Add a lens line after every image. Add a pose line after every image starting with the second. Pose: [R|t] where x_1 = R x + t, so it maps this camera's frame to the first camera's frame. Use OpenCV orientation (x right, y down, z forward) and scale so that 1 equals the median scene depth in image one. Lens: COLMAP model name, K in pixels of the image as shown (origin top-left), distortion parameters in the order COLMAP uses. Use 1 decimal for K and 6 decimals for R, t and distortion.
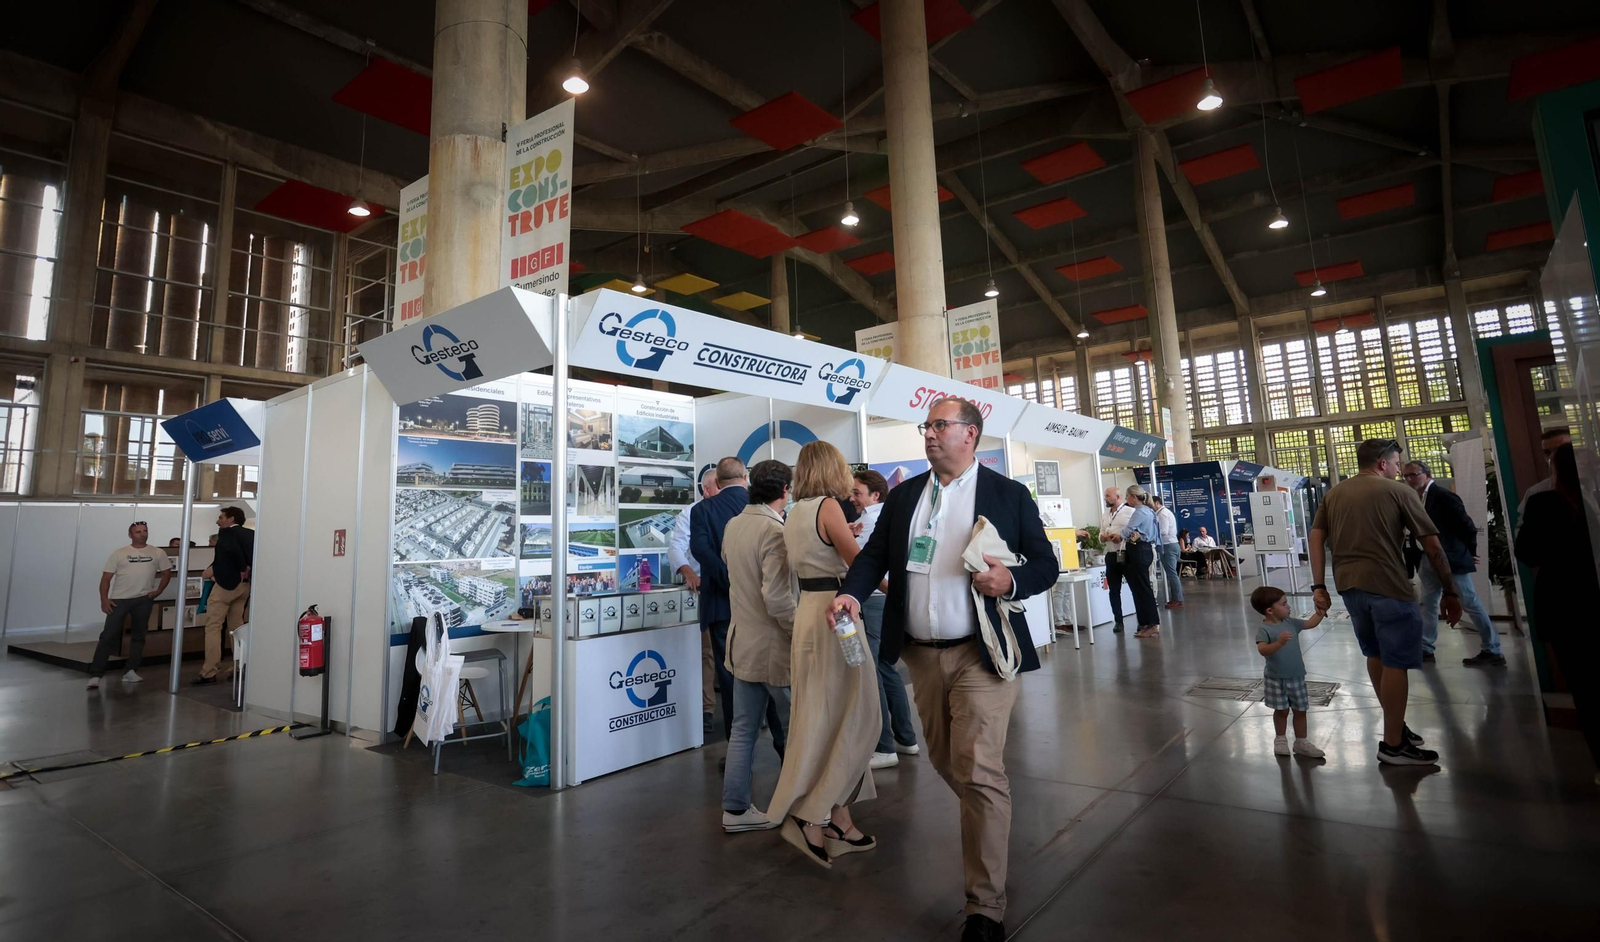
lens RADIAL K [[794.3, 0, 819.1], [0, 794.3, 409.4], [0, 0, 1]] dist [-0.006822, 0.000447]
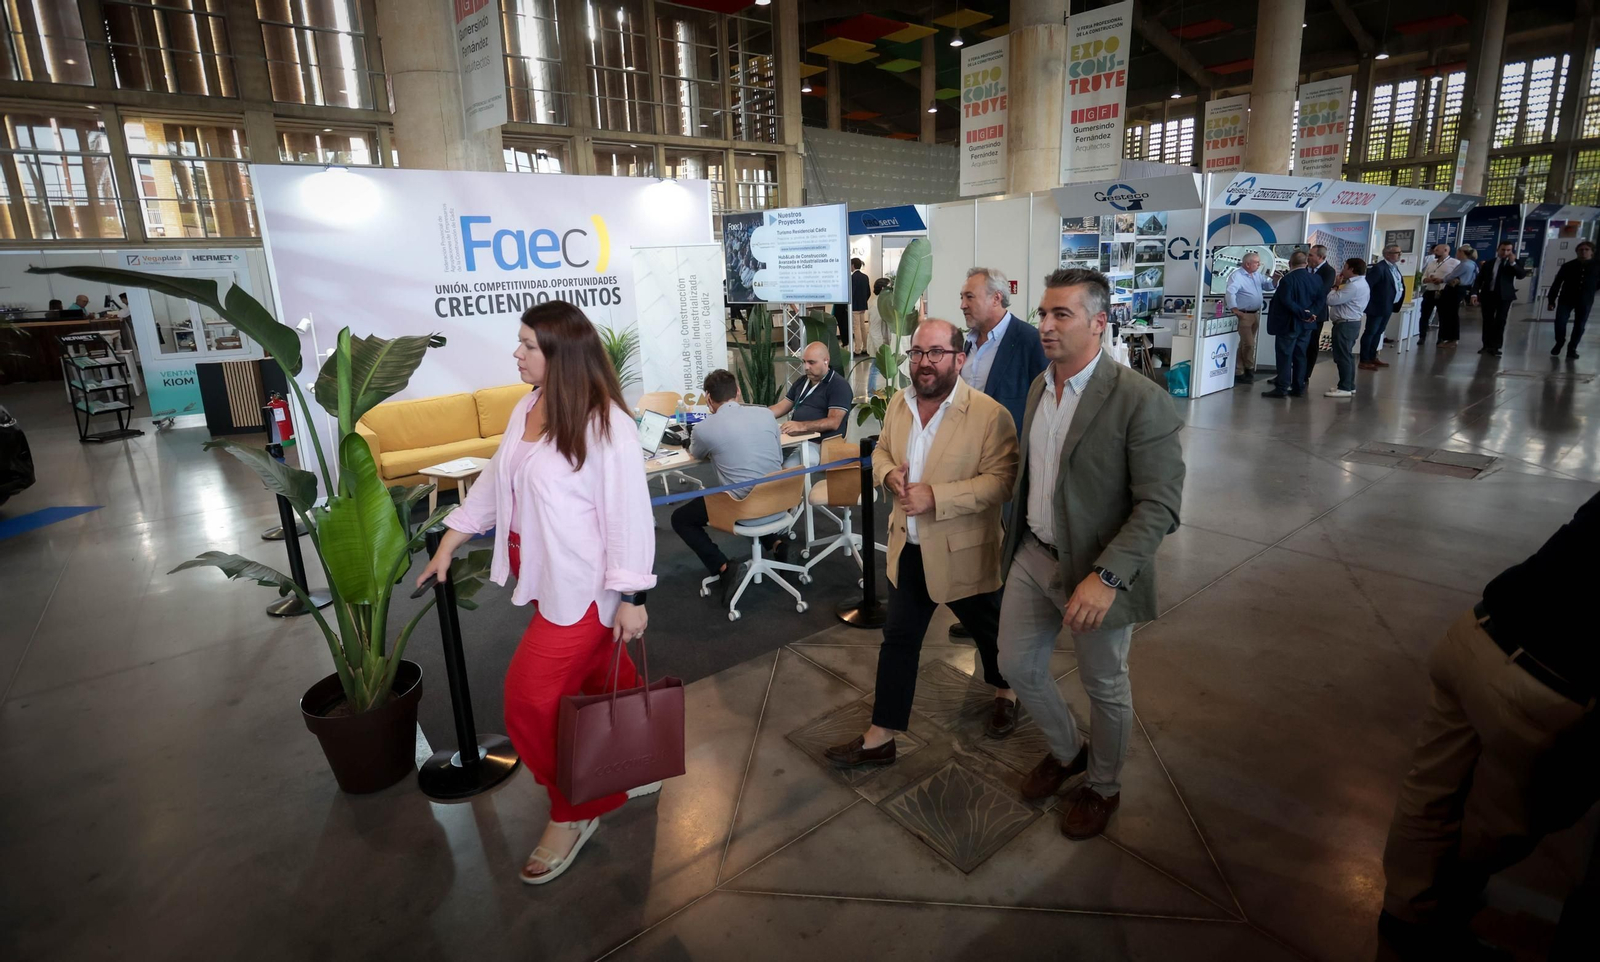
lens RADIAL K [[809.3, 0, 748.8], [0, 809.3, 433.7], [0, 0, 1]] dist [-0.005653, 0.002485]
pose [[0.972693, 0.052752, -0.226019, -0.373937], [0.037052, 0.926046, 0.375589, -0.133739], [0.229117, -0.373707, 0.898804, -0.533684]]
